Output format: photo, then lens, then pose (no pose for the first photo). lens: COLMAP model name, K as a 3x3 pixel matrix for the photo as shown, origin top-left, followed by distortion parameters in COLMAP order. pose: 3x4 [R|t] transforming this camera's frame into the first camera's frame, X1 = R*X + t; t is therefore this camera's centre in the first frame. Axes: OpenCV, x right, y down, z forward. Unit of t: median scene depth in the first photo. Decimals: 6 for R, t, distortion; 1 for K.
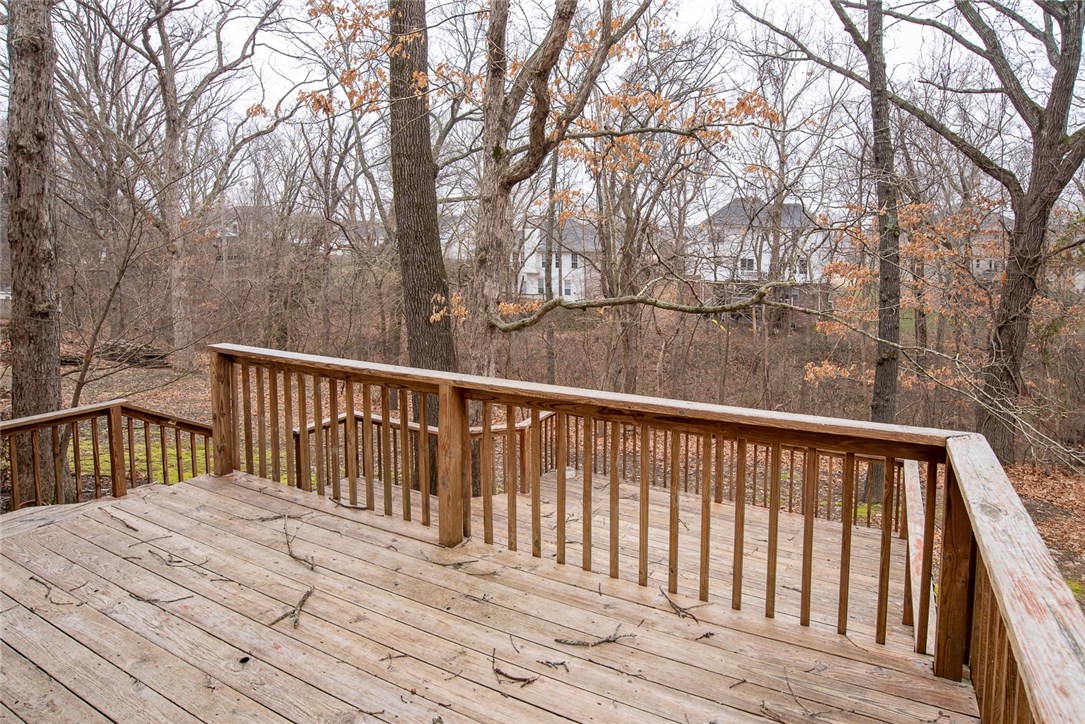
lens RADIAL K [[557.7, 0, 562.8], [0, 557.7, 293.6], [0, 0, 1]] dist [-0.036318, 0.001100]
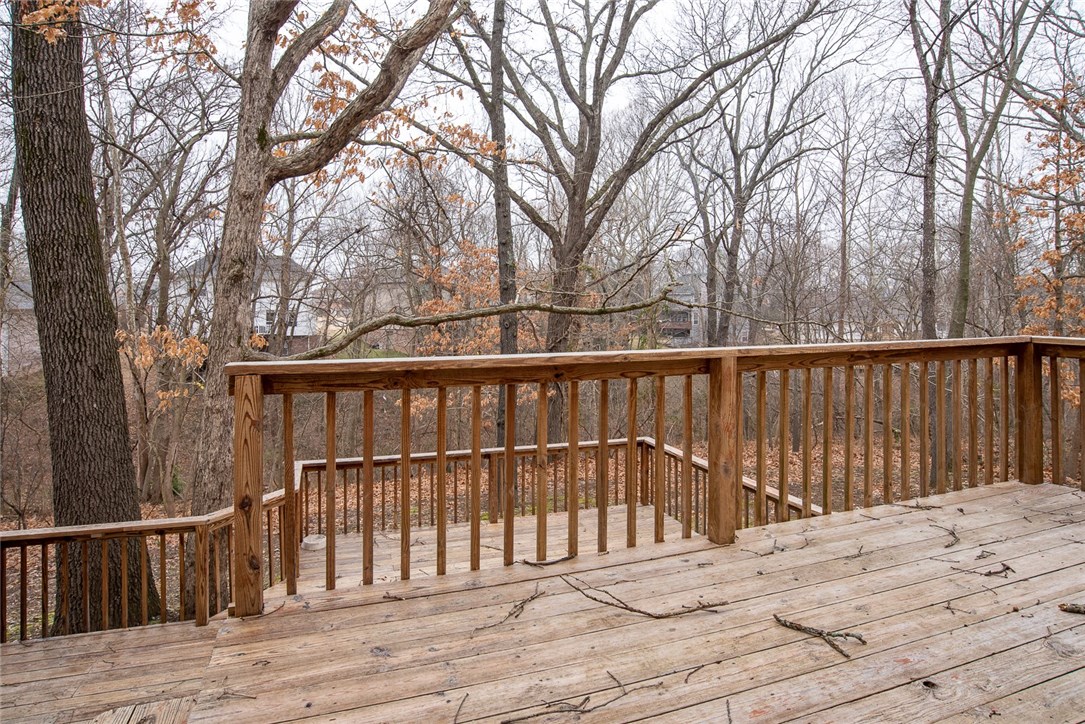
lens RADIAL K [[557.7, 0, 562.8], [0, 557.7, 293.6], [0, 0, 1]] dist [-0.036318, 0.001100]
pose [[0.726430, -0.011113, 0.687150, -0.909436], [0.064911, 0.996509, -0.052505, 0.083428], [-0.684168, 0.082745, 0.724615, 0.468017]]
